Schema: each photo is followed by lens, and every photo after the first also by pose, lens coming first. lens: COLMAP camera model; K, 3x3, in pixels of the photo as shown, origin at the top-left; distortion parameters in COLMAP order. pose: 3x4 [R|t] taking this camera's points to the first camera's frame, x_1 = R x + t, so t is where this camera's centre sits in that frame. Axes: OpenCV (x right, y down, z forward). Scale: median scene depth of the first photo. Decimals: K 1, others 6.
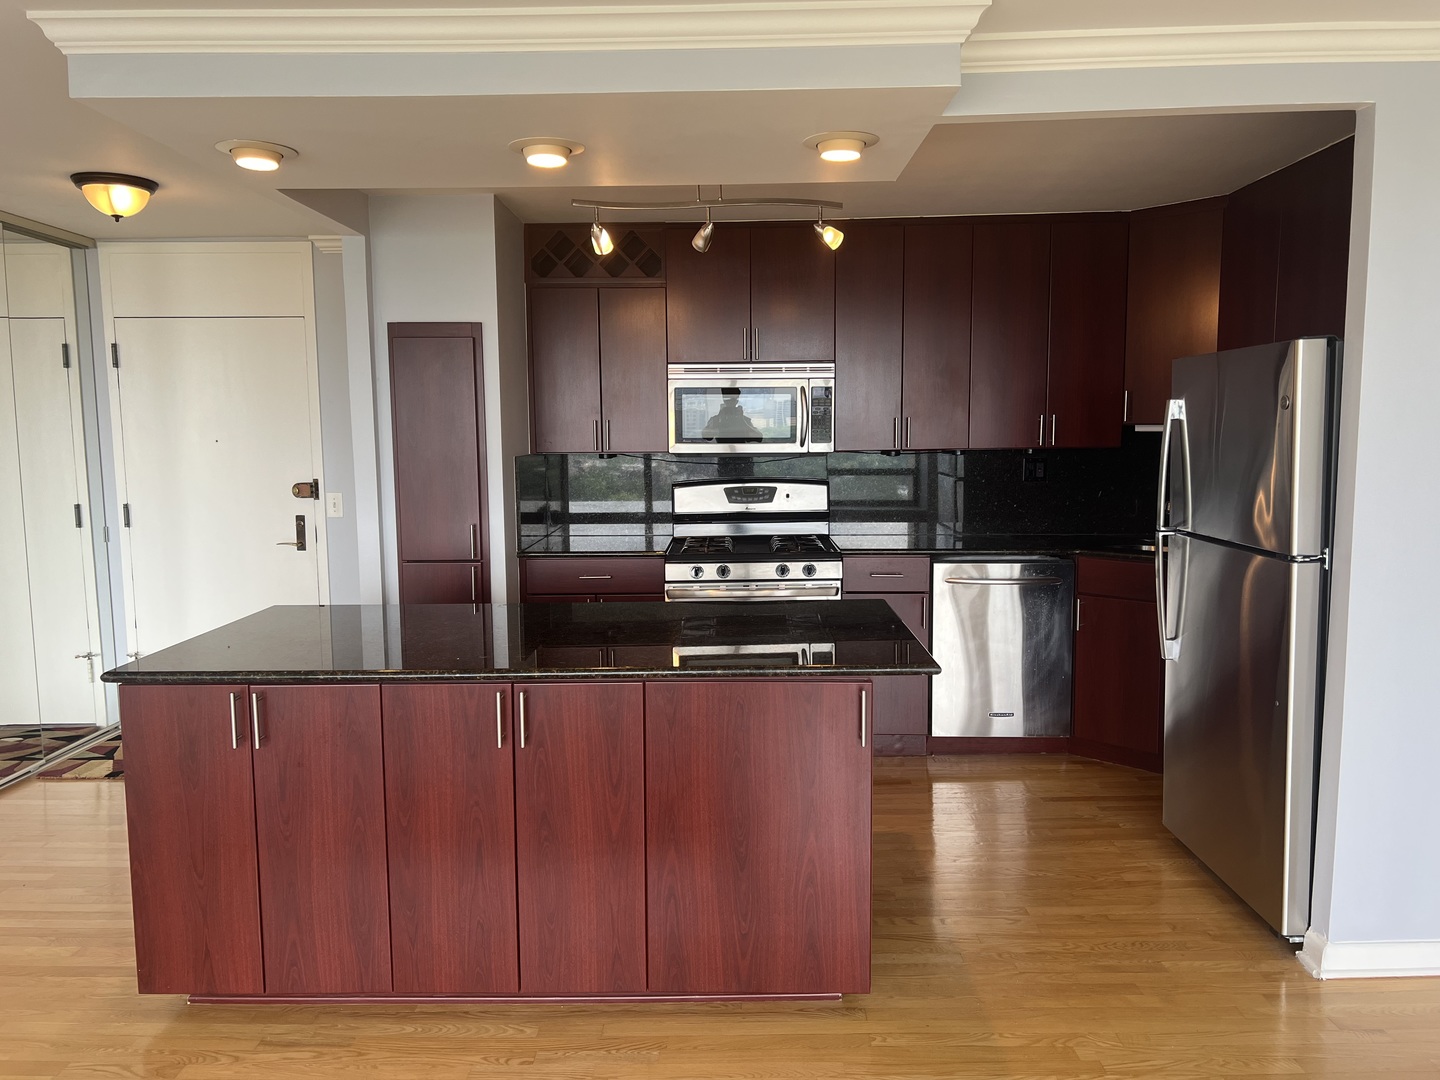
lens RADIAL K [[1075.4, 0, 719.2], [0, 1075.4, 554.8], [0, 0, 1]] dist [0.055305, -0.065394]
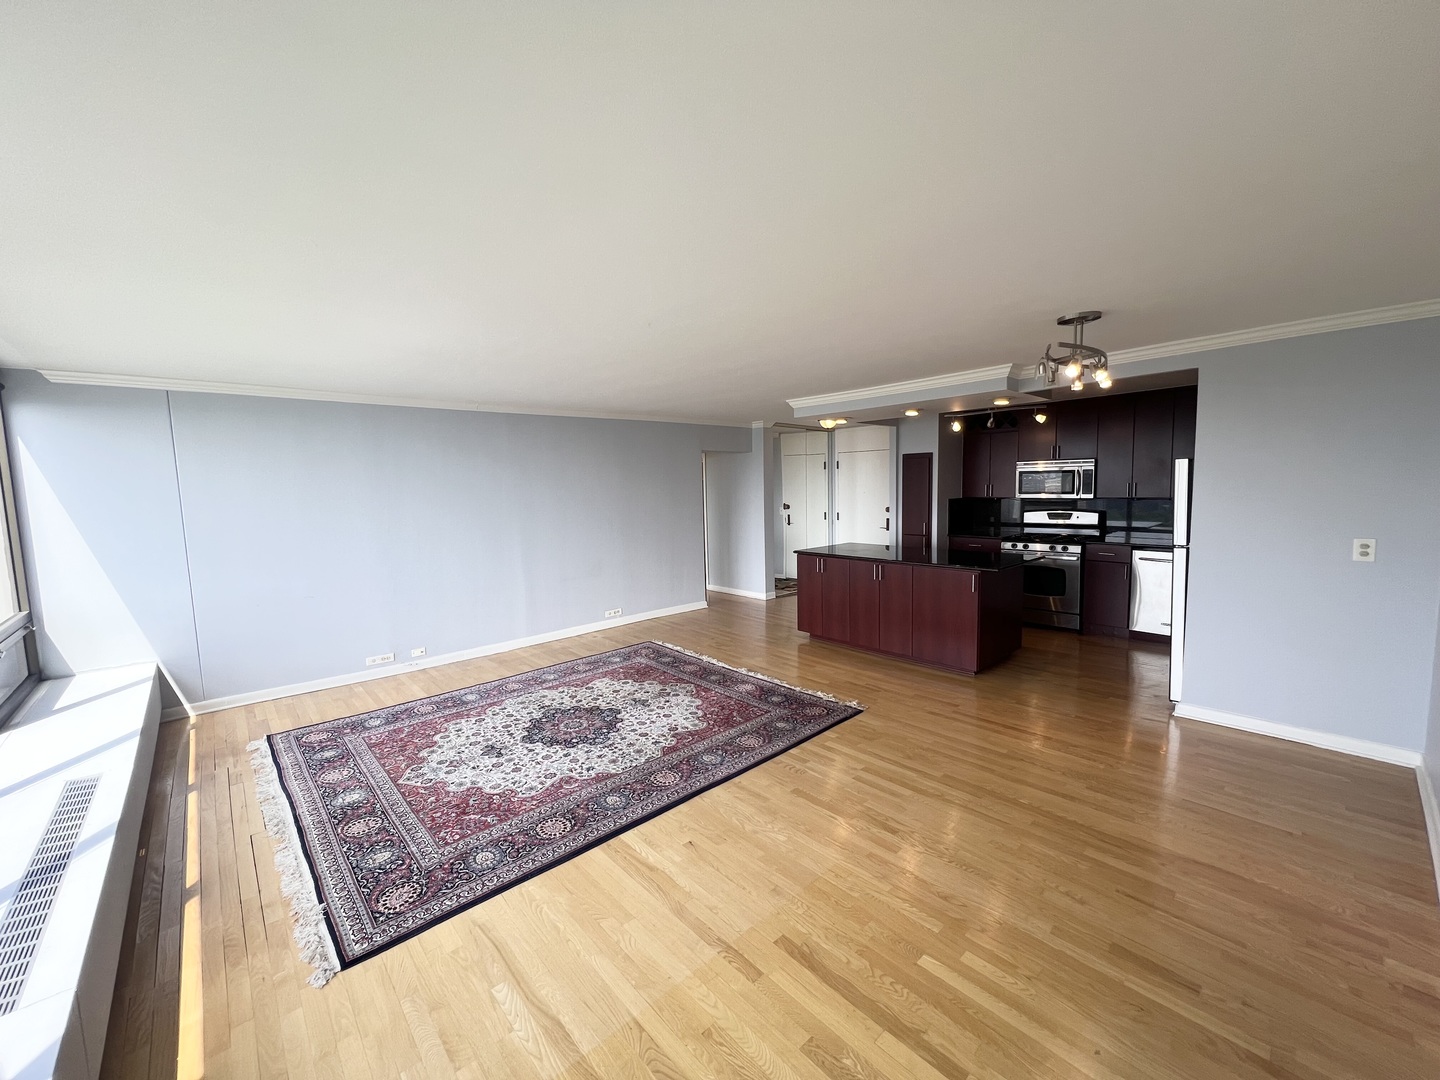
lens RADIAL K [[580.9, 0, 720.0], [0, 580.9, 540.0], [0, 0, 1]] dist [-0.000894, 0.000007]
pose [[0.682906, 0.062035, -0.727867, 0.459020], [-0.067571, 0.997480, 0.021616, 0.018089], [0.727374, 0.034421, 0.685377, -0.392907]]
